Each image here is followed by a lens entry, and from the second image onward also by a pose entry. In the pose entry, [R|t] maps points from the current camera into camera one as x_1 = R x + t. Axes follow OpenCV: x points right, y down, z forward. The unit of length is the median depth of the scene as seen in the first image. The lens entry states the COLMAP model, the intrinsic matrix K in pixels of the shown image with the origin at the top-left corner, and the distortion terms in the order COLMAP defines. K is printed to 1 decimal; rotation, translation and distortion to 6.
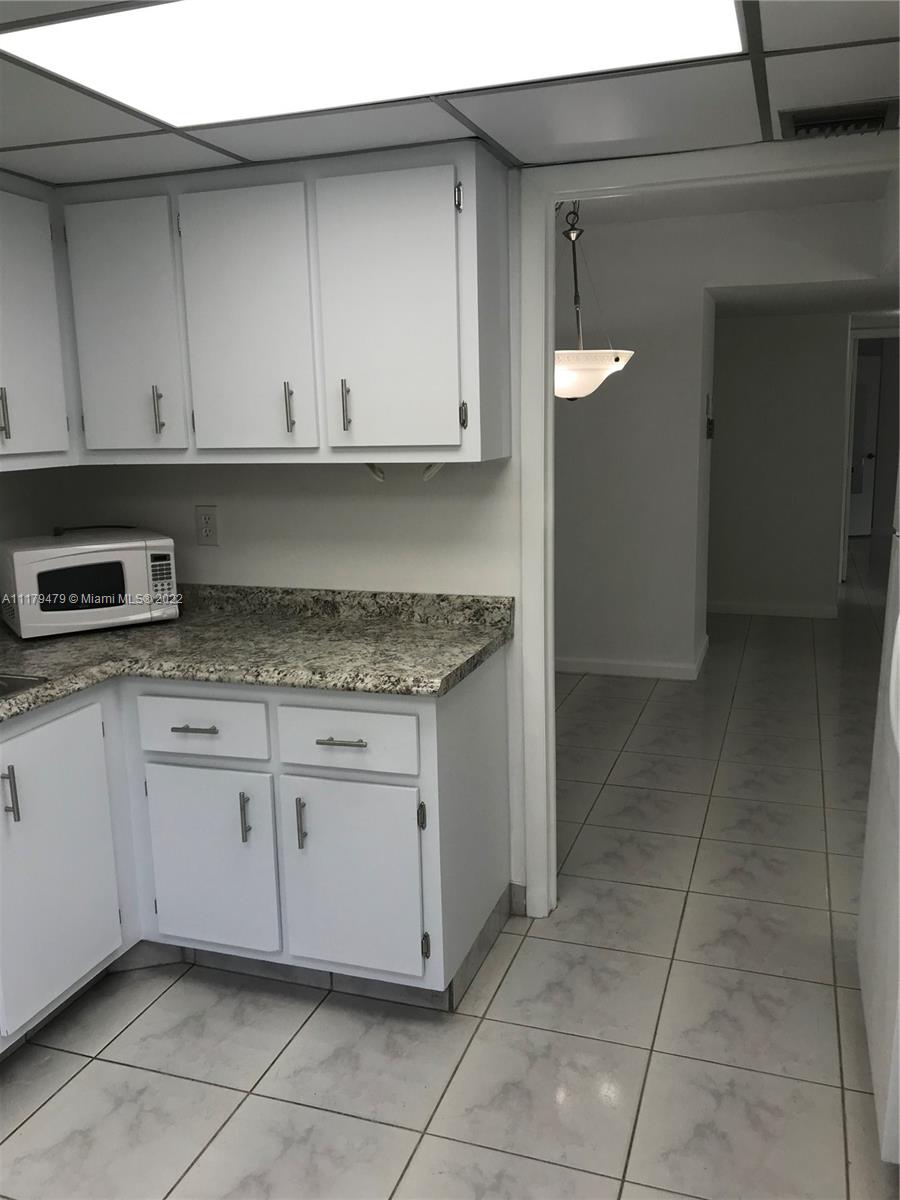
lens RADIAL K [[980.5, 0, 460.7], [0, 980.5, 603.6], [0, 0, 1]] dist [0.030133, -0.032552]
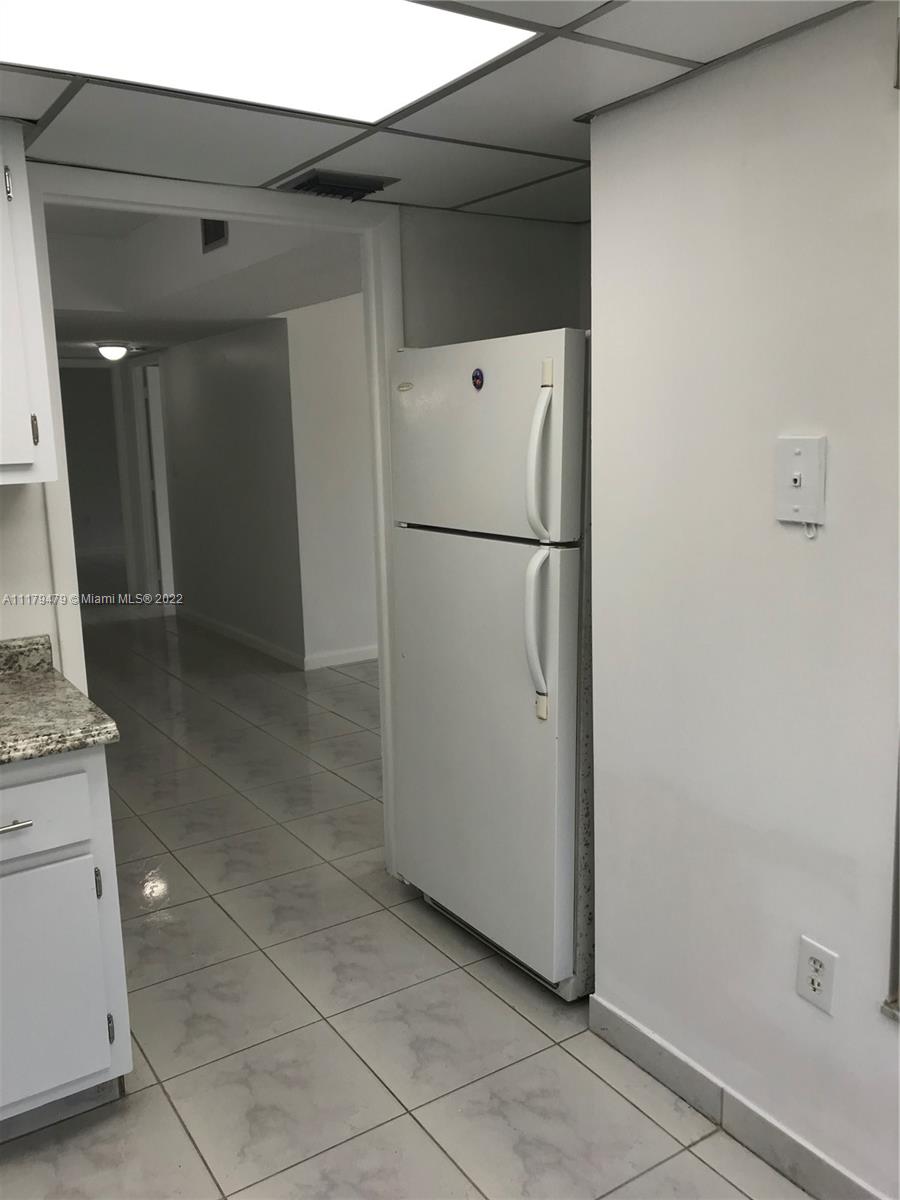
lens RADIAL K [[980.5, 0, 460.4], [0, 980.5, 605.4], [0, 0, 1]] dist [0.030133, -0.032552]
pose [[0.604998, -0.138900, 0.784018, -0.477402], [0.160490, 0.985730, 0.050792, -0.021003], [-0.779885, 0.095098, 0.618656, 0.170687]]
